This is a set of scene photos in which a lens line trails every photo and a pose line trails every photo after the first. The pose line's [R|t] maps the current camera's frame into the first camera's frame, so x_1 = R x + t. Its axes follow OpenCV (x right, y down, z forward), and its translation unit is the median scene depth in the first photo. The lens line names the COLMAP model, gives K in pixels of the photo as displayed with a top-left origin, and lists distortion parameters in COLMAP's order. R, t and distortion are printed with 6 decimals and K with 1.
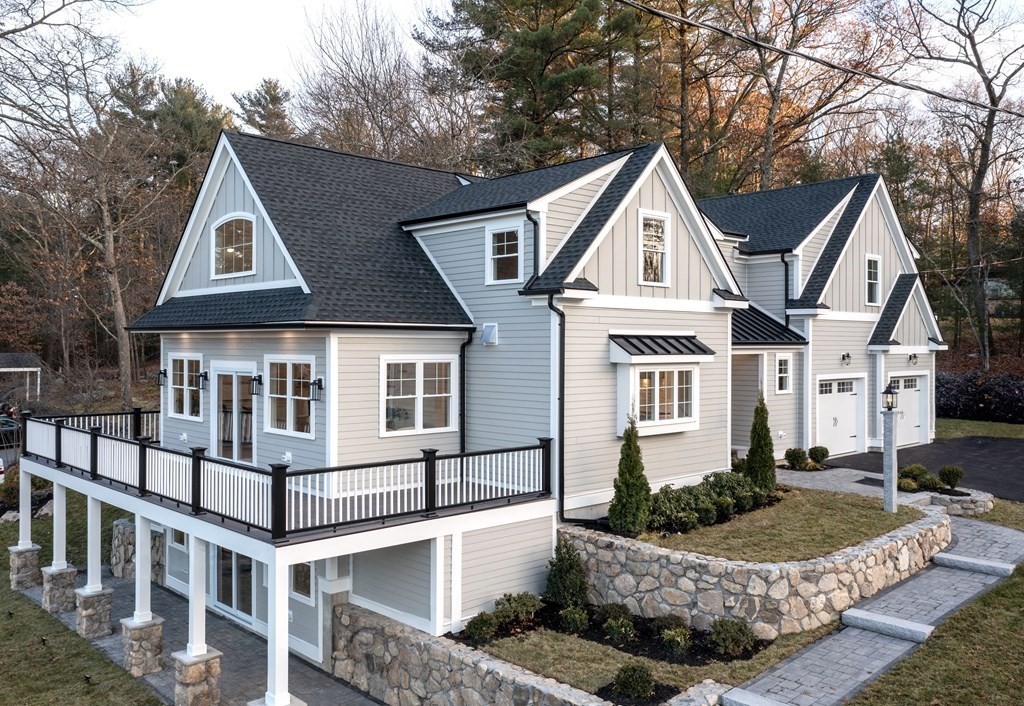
lens RADIAL K [[874.1, 0, 512.0], [0, 874.1, 353.0], [0, 0, 1]] dist [-0.003140, -0.001785]
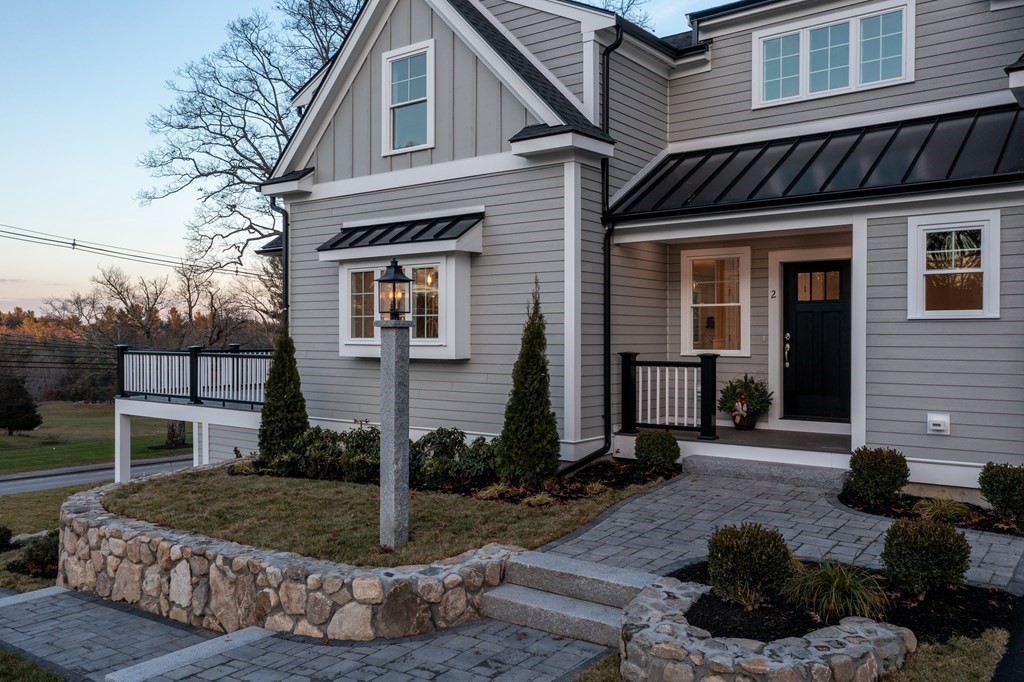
lens RADIAL K [[866.5, 0, 512.0], [0, 866.5, 341.0], [0, 0, 1]] dist [0.013254, 0.006753]
pose [[0.140896, 0.005650, -0.990008, 0.905391], [-0.007826, 0.999959, 0.004593, 0.076145], [0.989994, 0.007100, 0.140934, 1.018778]]
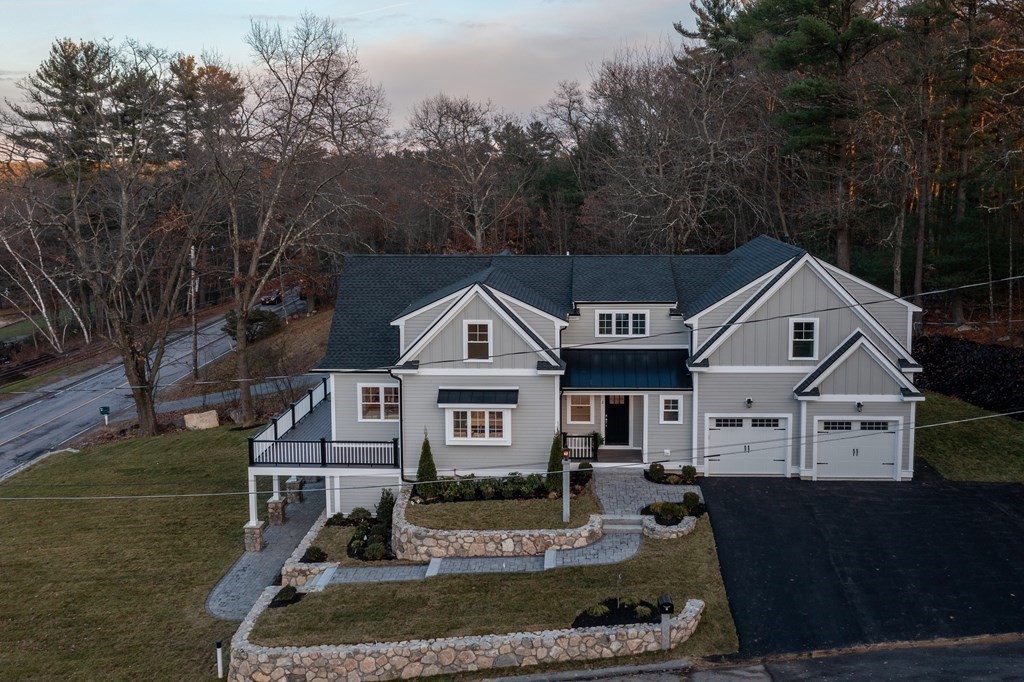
lens RADIAL K [[952.2, 0, 566.8], [0, 952.2, 339.0], [0, 0, 1]] dist [0.013196, 0.004022]
pose [[0.702917, 0.127297, -0.699788, 1.666377], [-0.003741, 0.984503, 0.175330, -0.470744], [0.711262, -0.120625, 0.692500, -0.189355]]
